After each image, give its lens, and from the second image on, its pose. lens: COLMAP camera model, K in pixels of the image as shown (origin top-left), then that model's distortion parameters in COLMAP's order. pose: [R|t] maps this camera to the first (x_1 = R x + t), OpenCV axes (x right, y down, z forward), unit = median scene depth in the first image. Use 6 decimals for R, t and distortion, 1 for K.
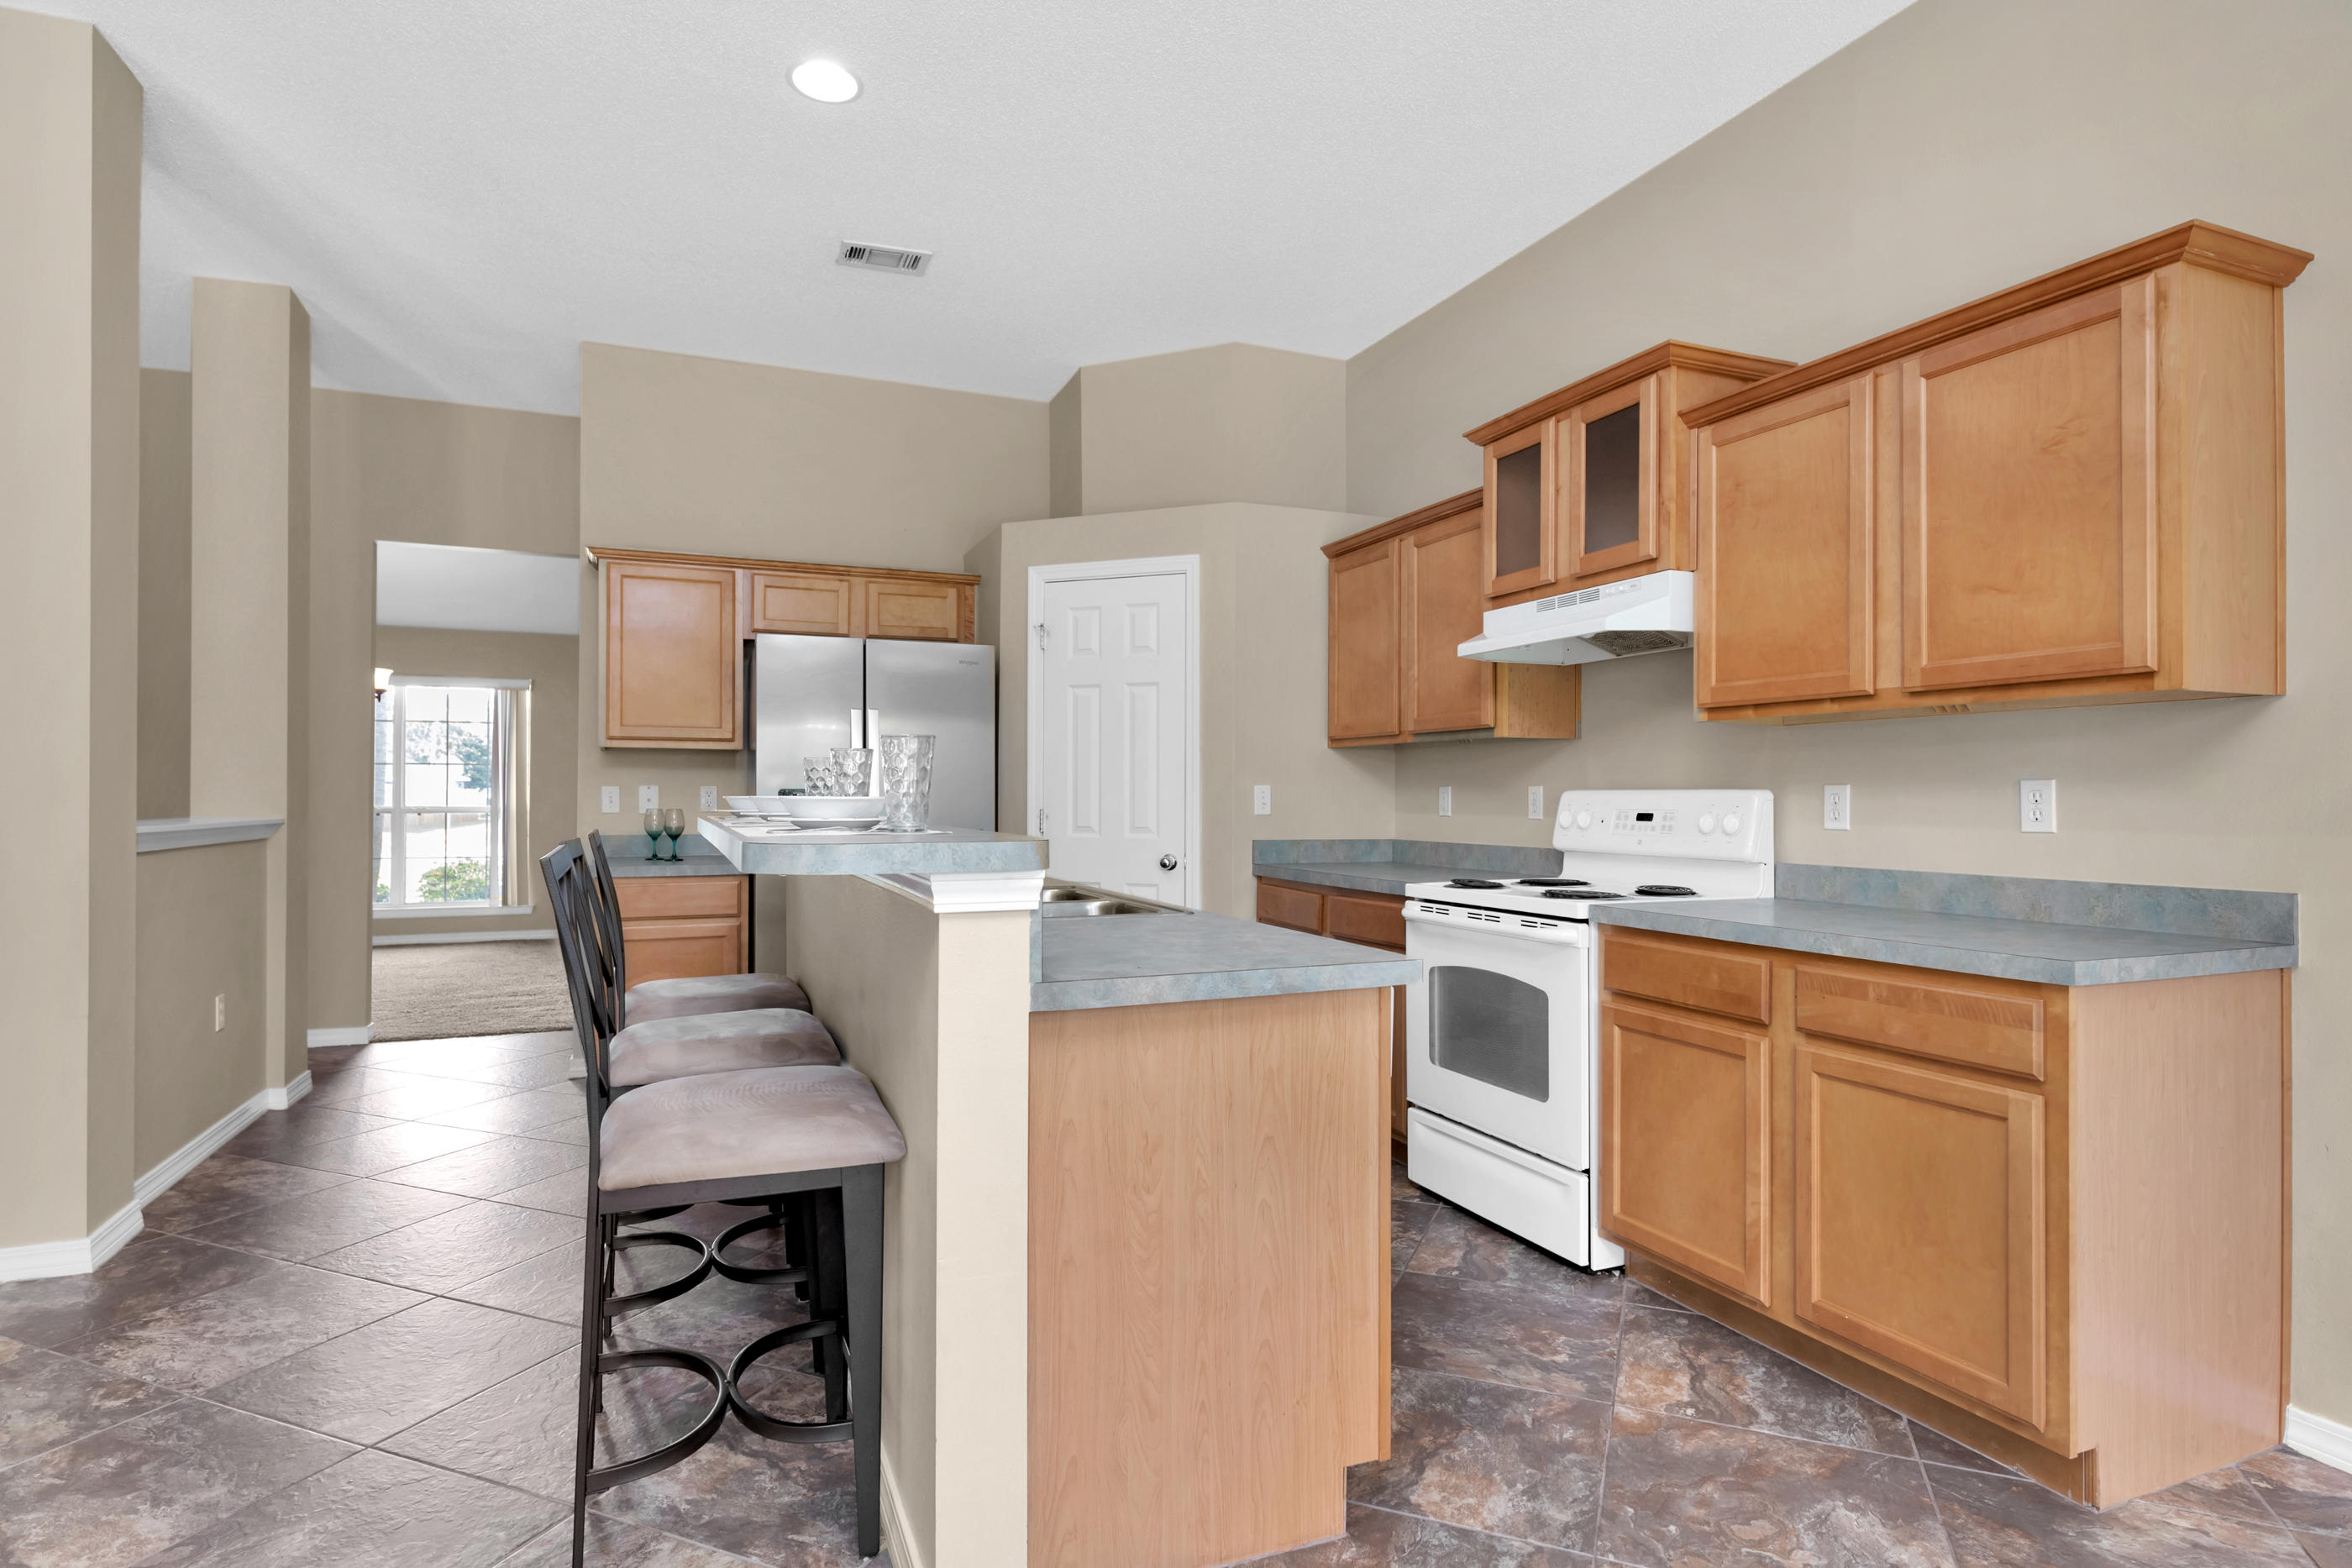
lens RADIAL K [[1206.4, 0, 1176.0], [0, 1206.4, 784.0], [0, 0, 1]] dist [0.011668, -0.006080]
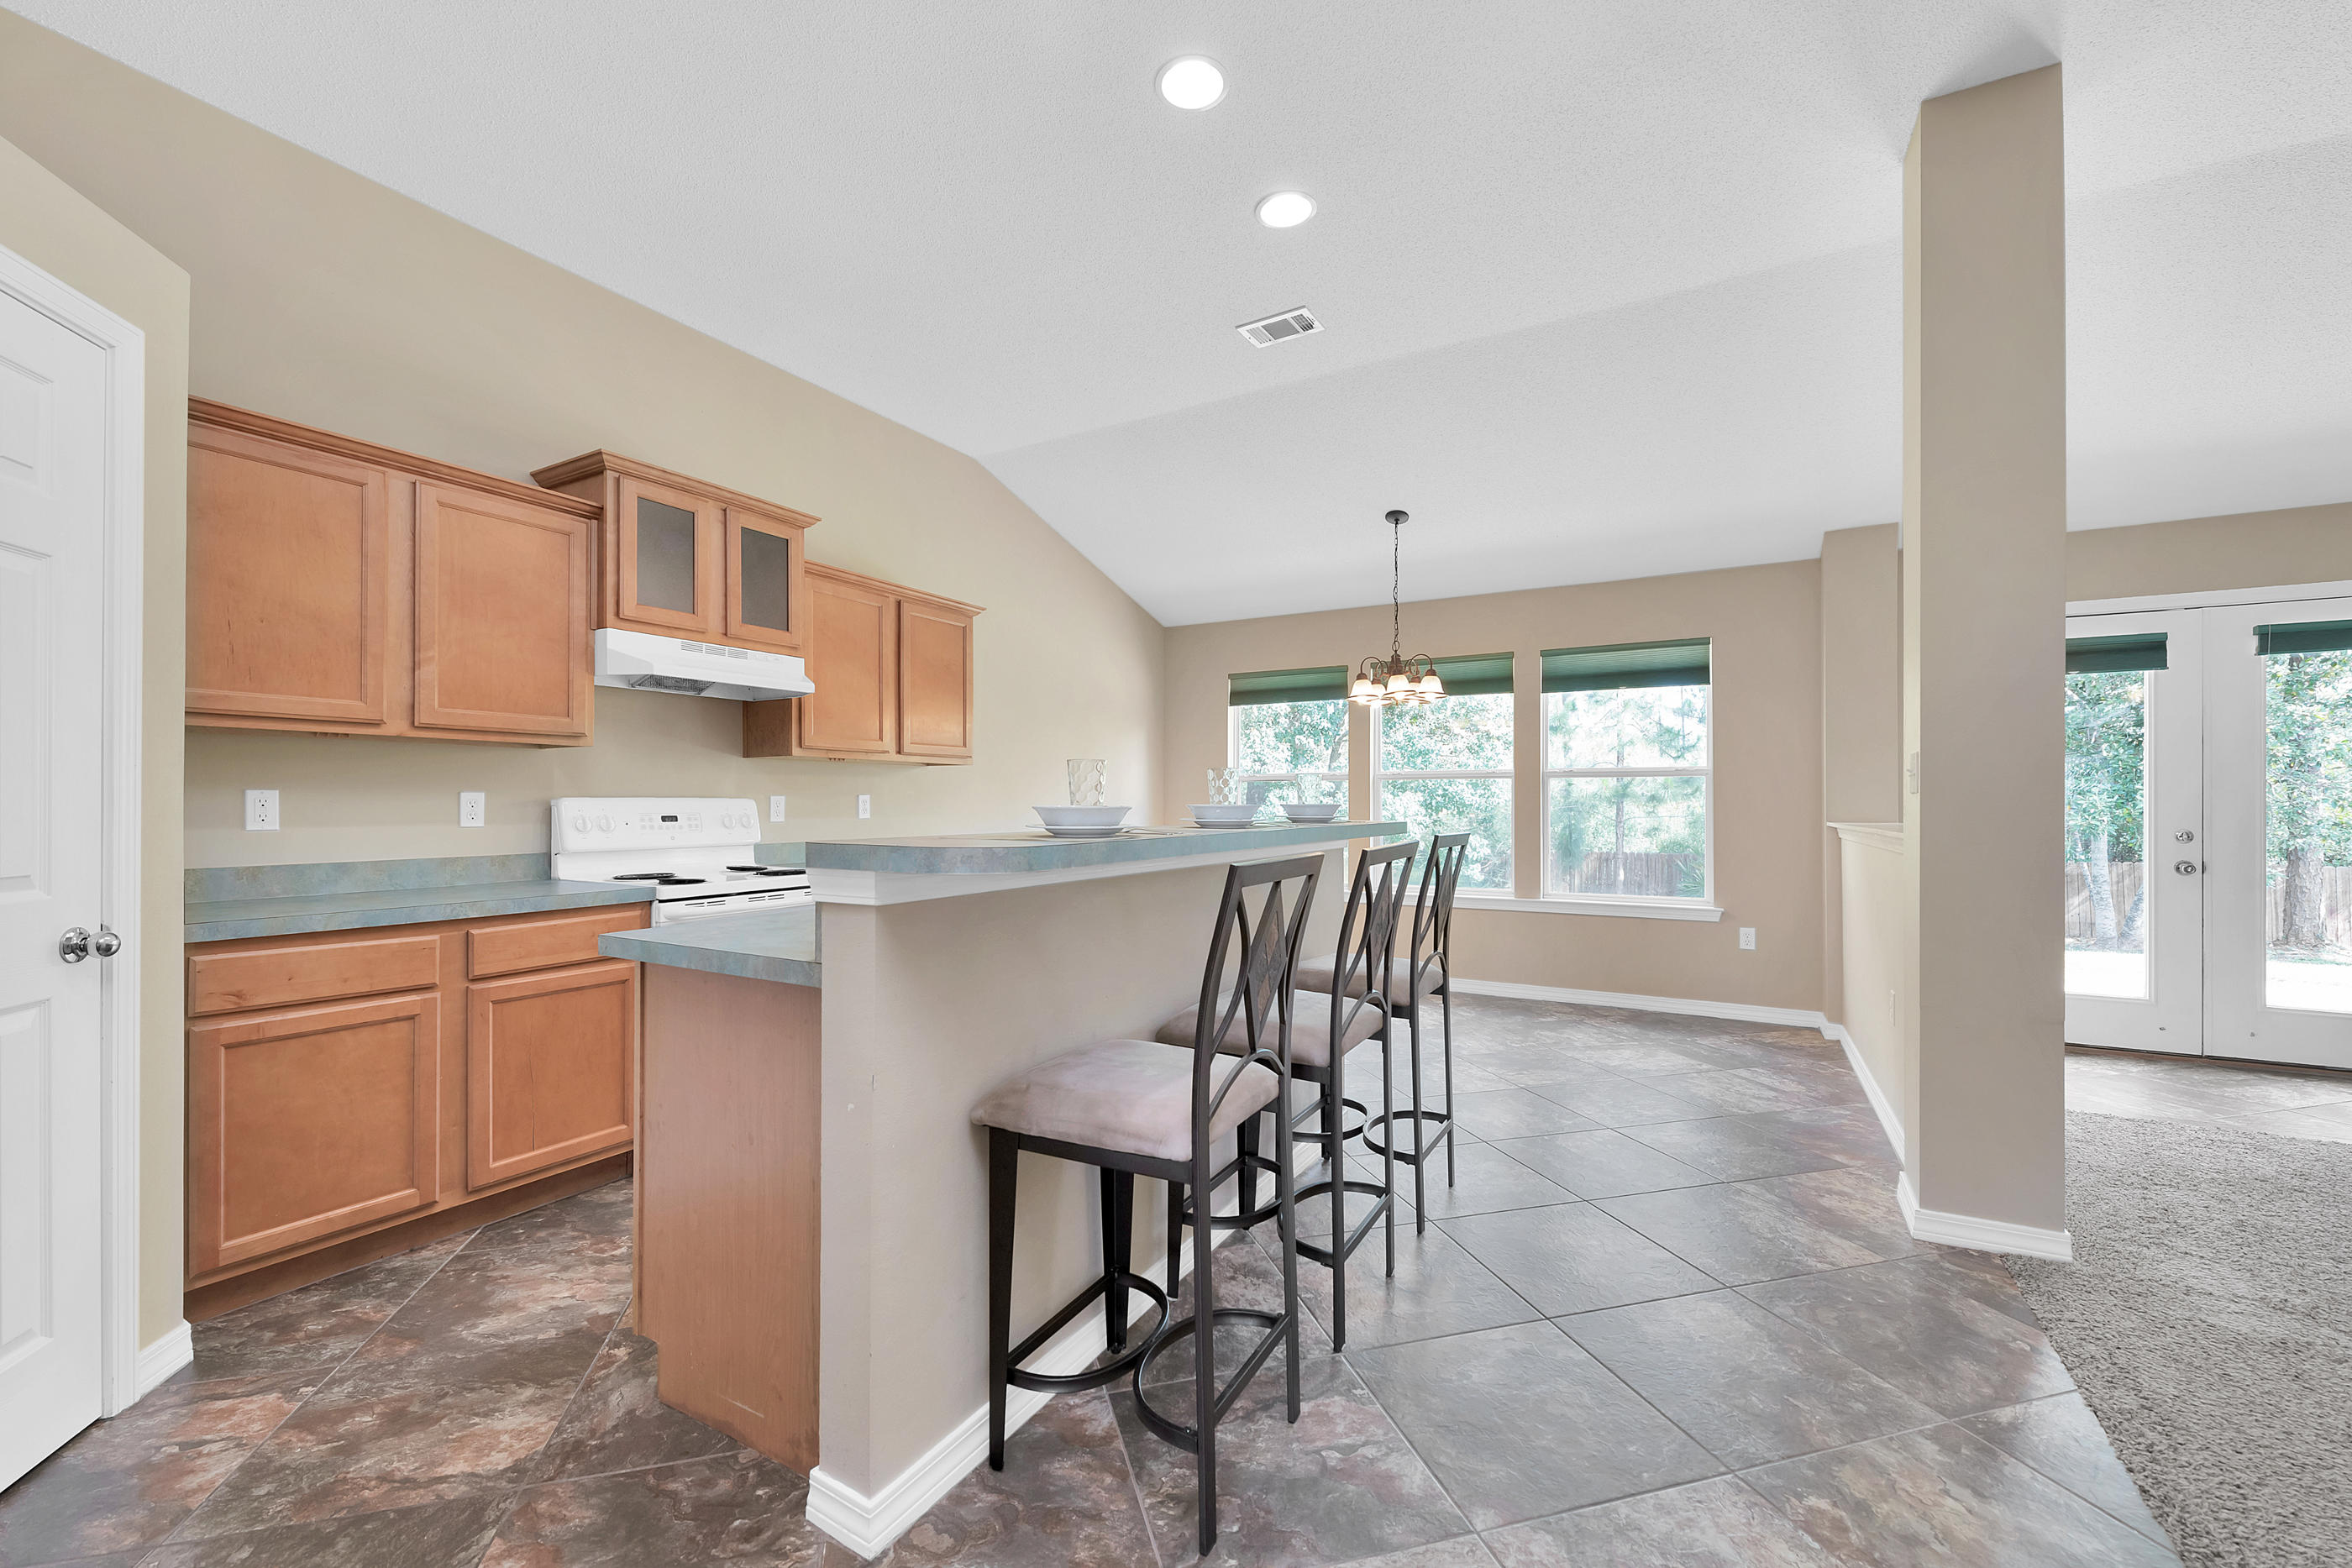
lens RADIAL K [[965.4, 0, 1174.5], [0, 965.4, 794.5], [0, 0, 1]] dist [0.001799, -0.003370]
pose [[-0.614406, 0.002557, 0.788986, -0.891492], [-0.010357, 0.999882, -0.011306, 0.008964], [-0.788922, -0.015118, -0.614308, 1.410830]]
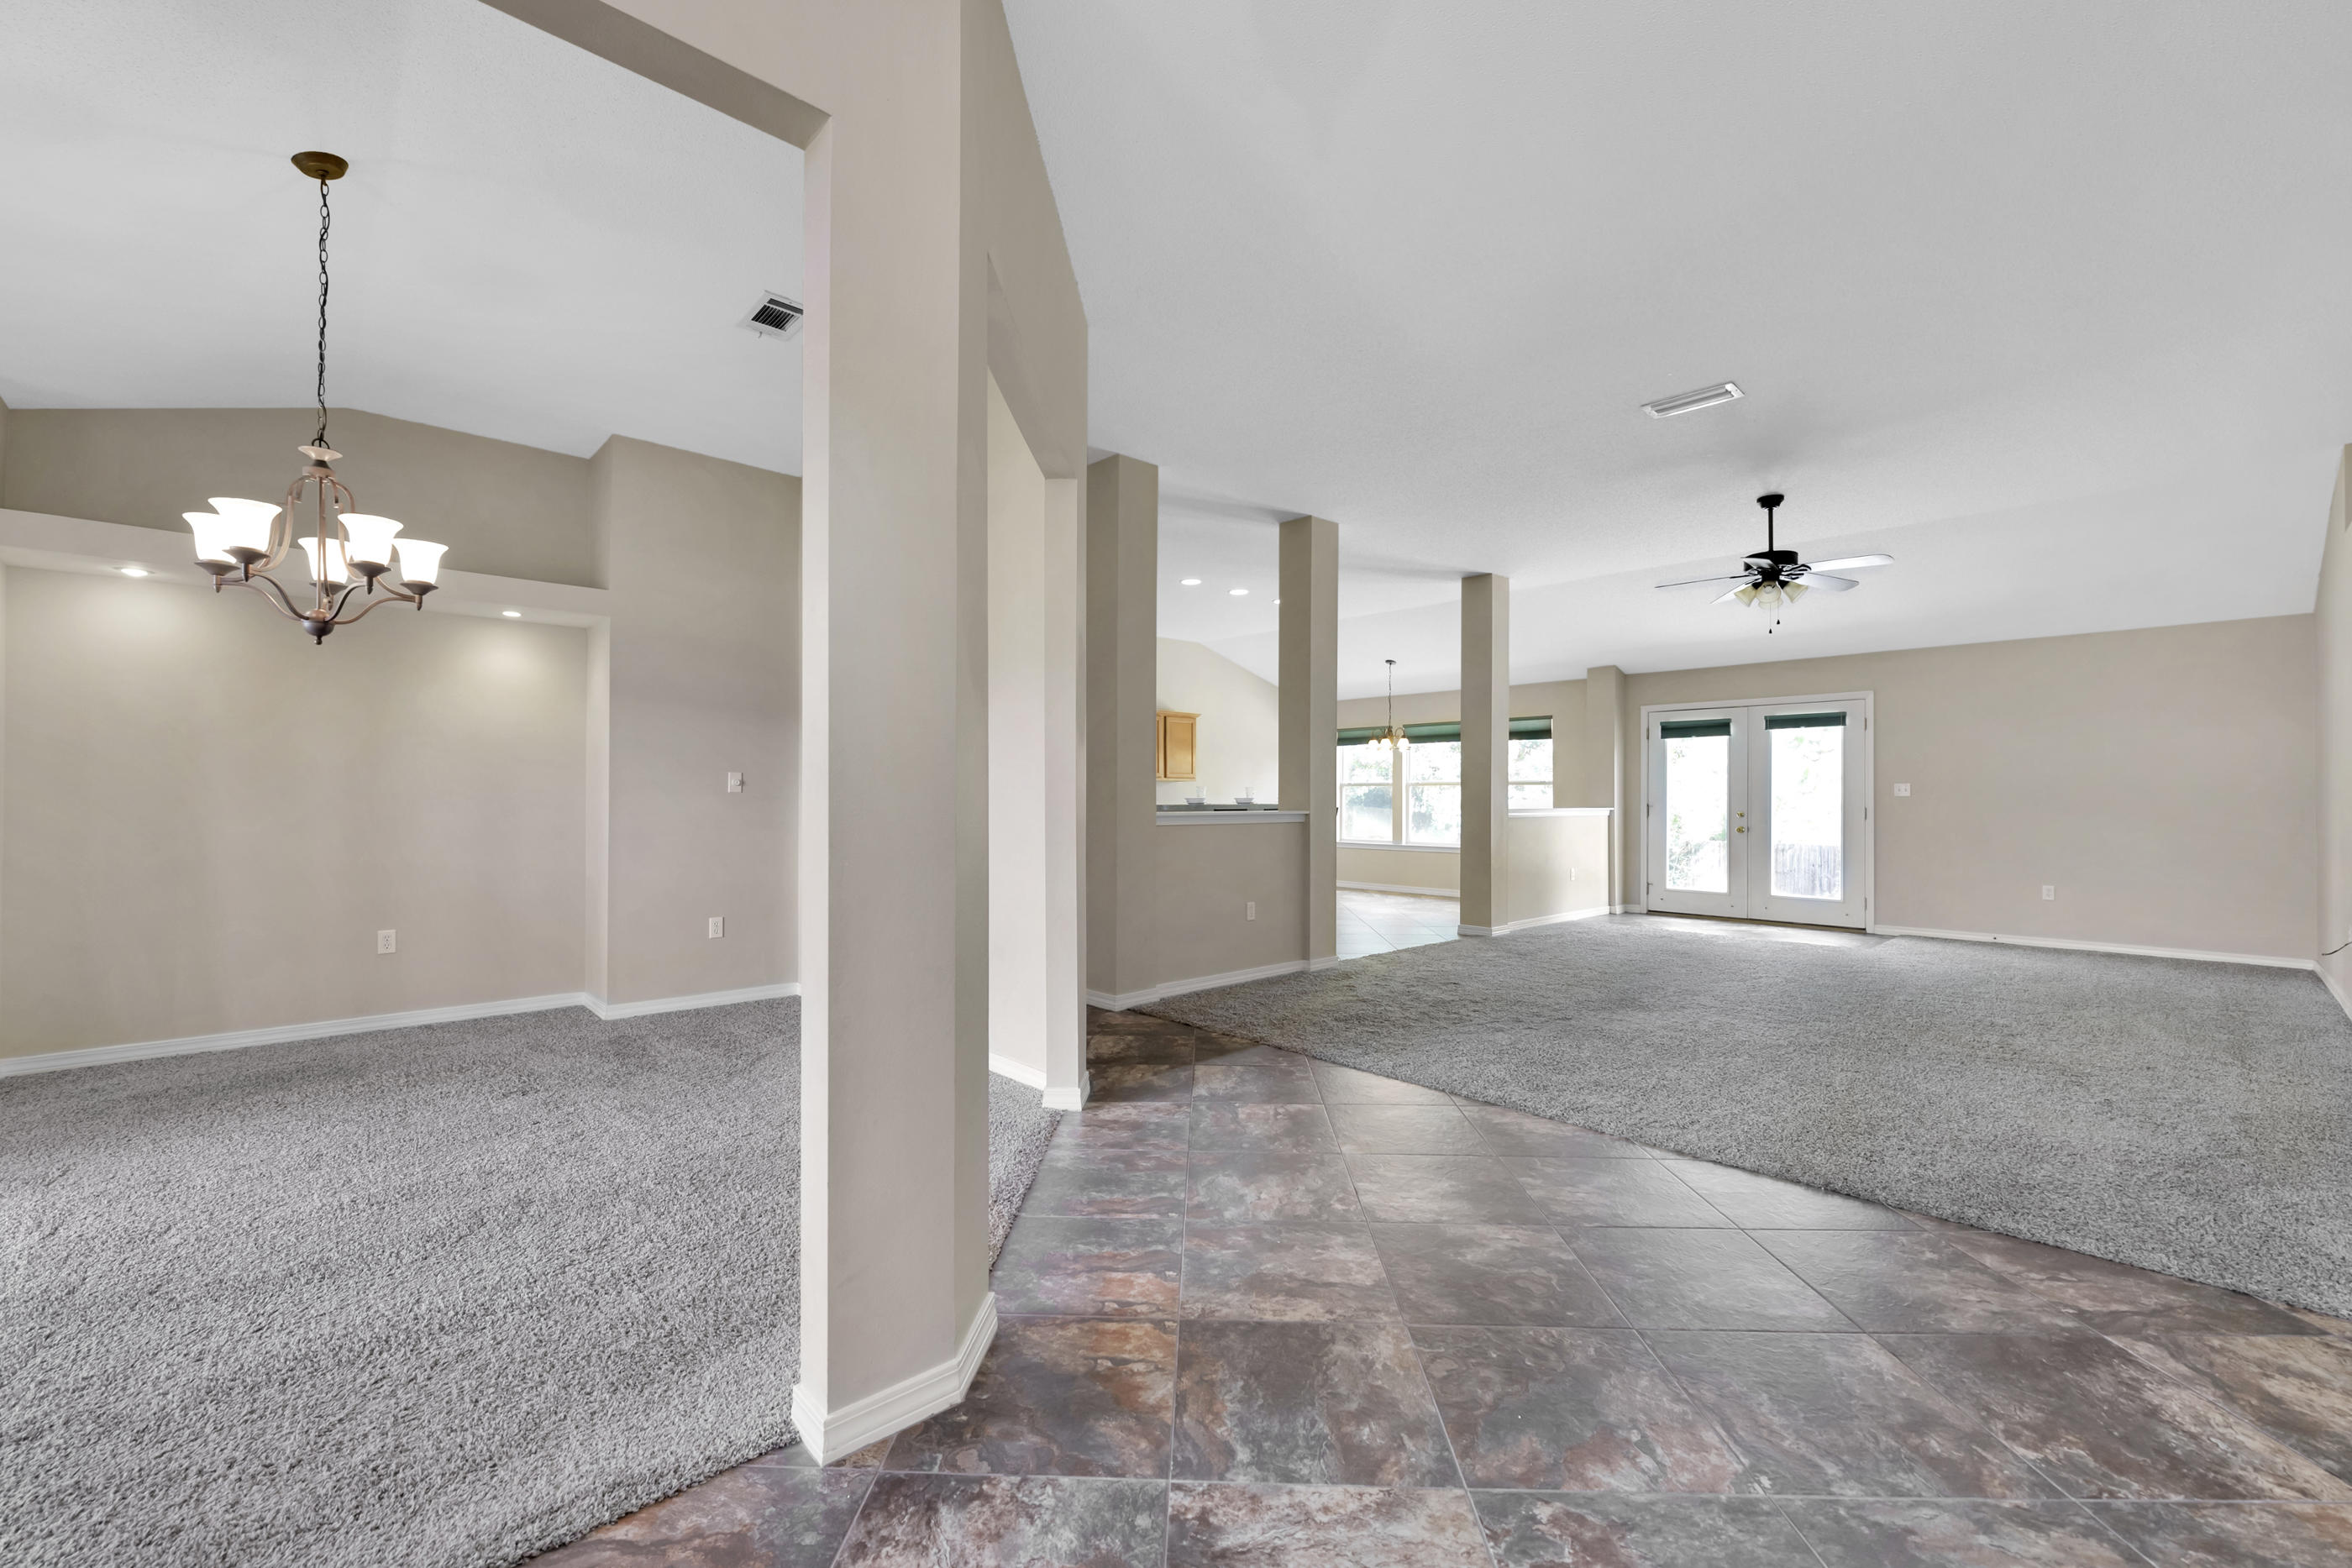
lens RADIAL K [[965.4, 0, 1174.5], [0, 965.4, 794.5], [0, 0, 1]] dist [0.001799, -0.003370]
pose [[-0.343763, -0.001618, 0.939055, -2.920688], [-0.014216, 0.999893, -0.003481, 0.012242], [-0.938949, -0.014546, -0.343749, 2.043862]]
